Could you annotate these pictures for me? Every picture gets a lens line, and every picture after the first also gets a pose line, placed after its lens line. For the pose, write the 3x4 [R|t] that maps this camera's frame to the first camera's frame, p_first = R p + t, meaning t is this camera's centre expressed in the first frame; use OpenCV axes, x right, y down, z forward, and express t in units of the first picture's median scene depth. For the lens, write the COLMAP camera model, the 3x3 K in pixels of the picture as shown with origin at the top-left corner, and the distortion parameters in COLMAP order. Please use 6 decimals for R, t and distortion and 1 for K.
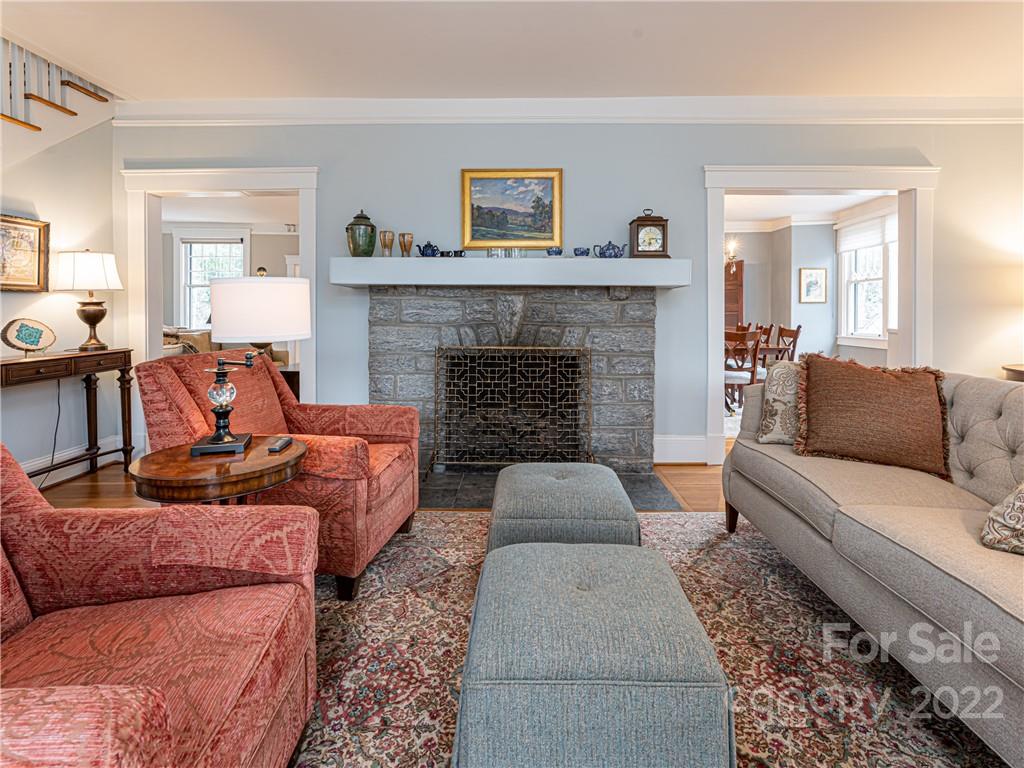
lens RADIAL K [[520.4, 0, 526.6], [0, 520.4, 320.4], [0, 0, 1]] dist [0.001148, 0.000726]
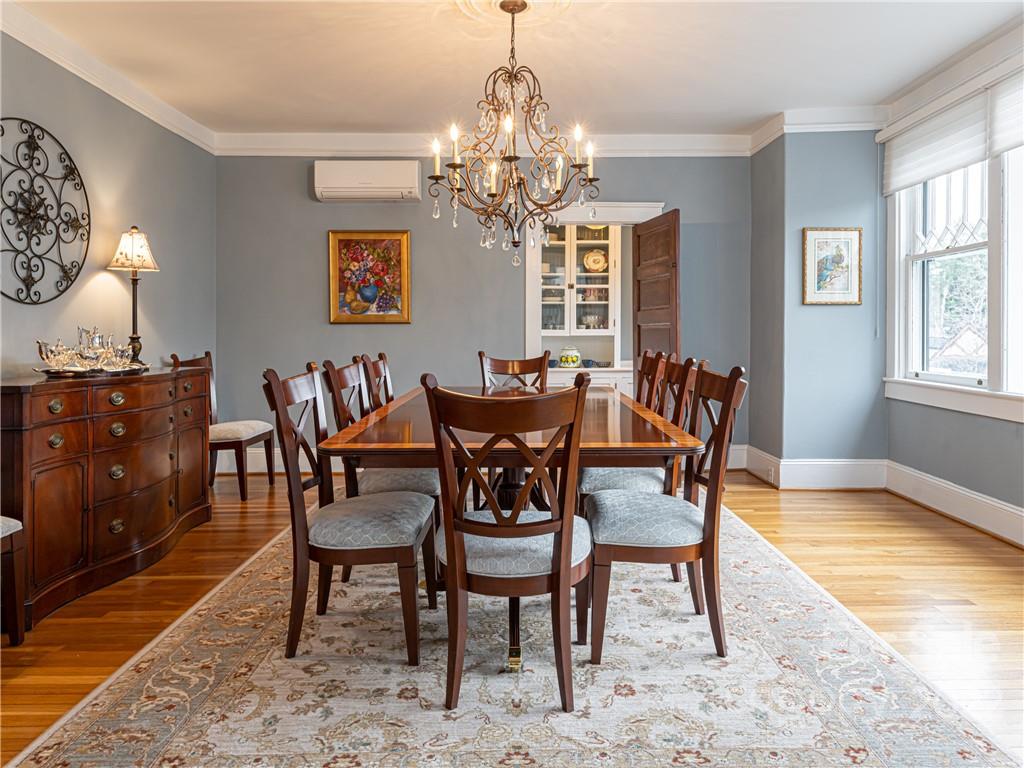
lens RADIAL K [[668.0, 0, 524.9], [0, 668.0, 337.7], [0, 0, 1]] dist [-0.009380, -0.001442]
pose [[0.999876, 0.000562, 0.015711, 0.610410], [-0.000595, 0.999998, 0.002152, -0.013723], [-0.015710, -0.002161, 0.999874, 0.946368]]
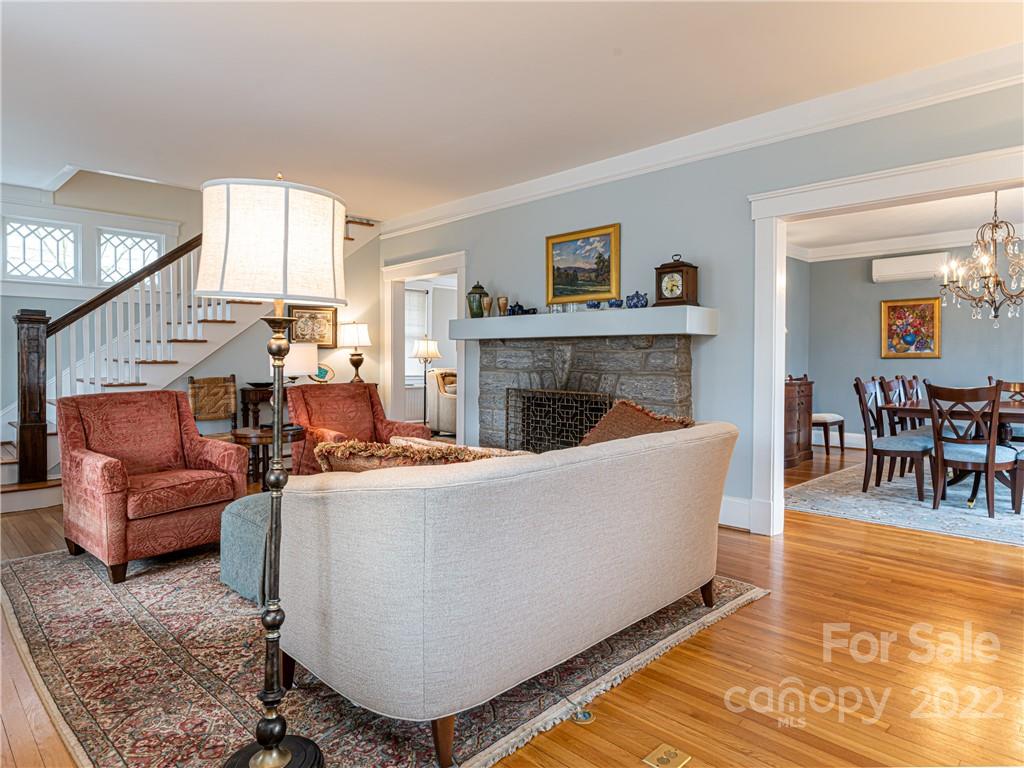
lens RADIAL K [[633.9, 0, 515.2], [0, 633.9, 371.8], [0, 0, 1]] dist [0.010594, -0.005285]
pose [[0.708562, 0.014106, -0.705508, 0.866324], [-0.010543, 0.999900, 0.009404, -0.002814], [0.705570, 0.000774, 0.708640, -0.053735]]
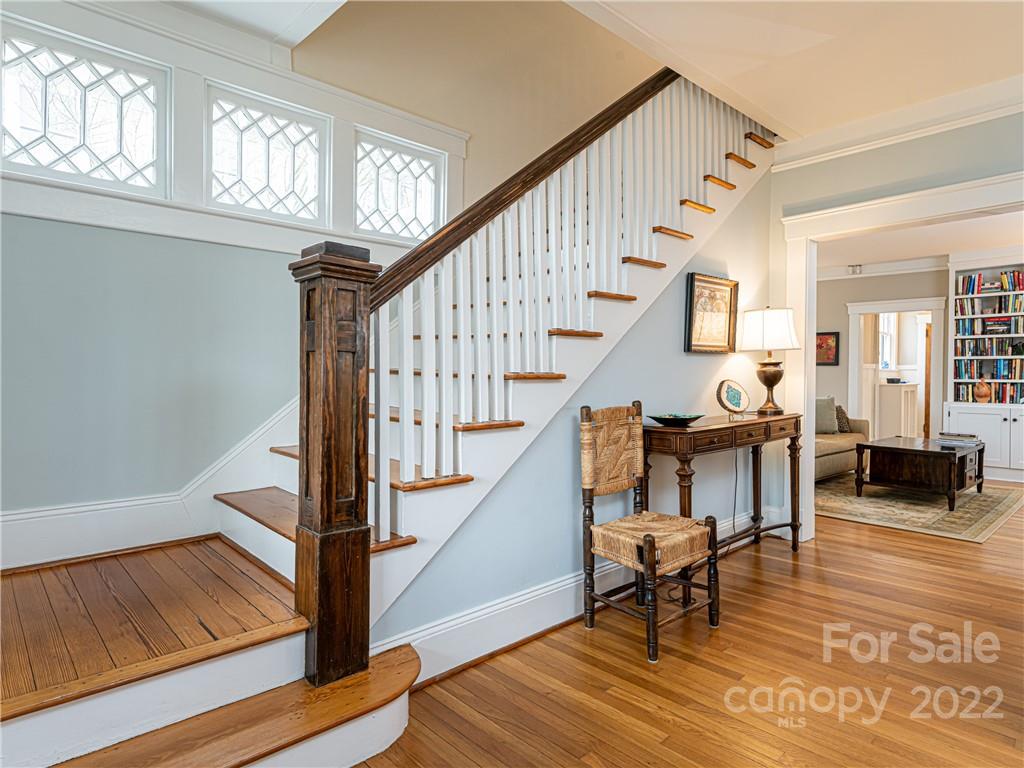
lens RADIAL K [[604.0, 0, 522.9], [0, 604.0, 383.3], [0, 0, 1]] dist [-0.016766, -0.002079]
pose [[0.693644, 0.017832, -0.720097, -0.341842], [-0.015987, 0.999828, 0.009359, -0.001002], [0.720140, 0.005021, 0.693810, -0.064635]]
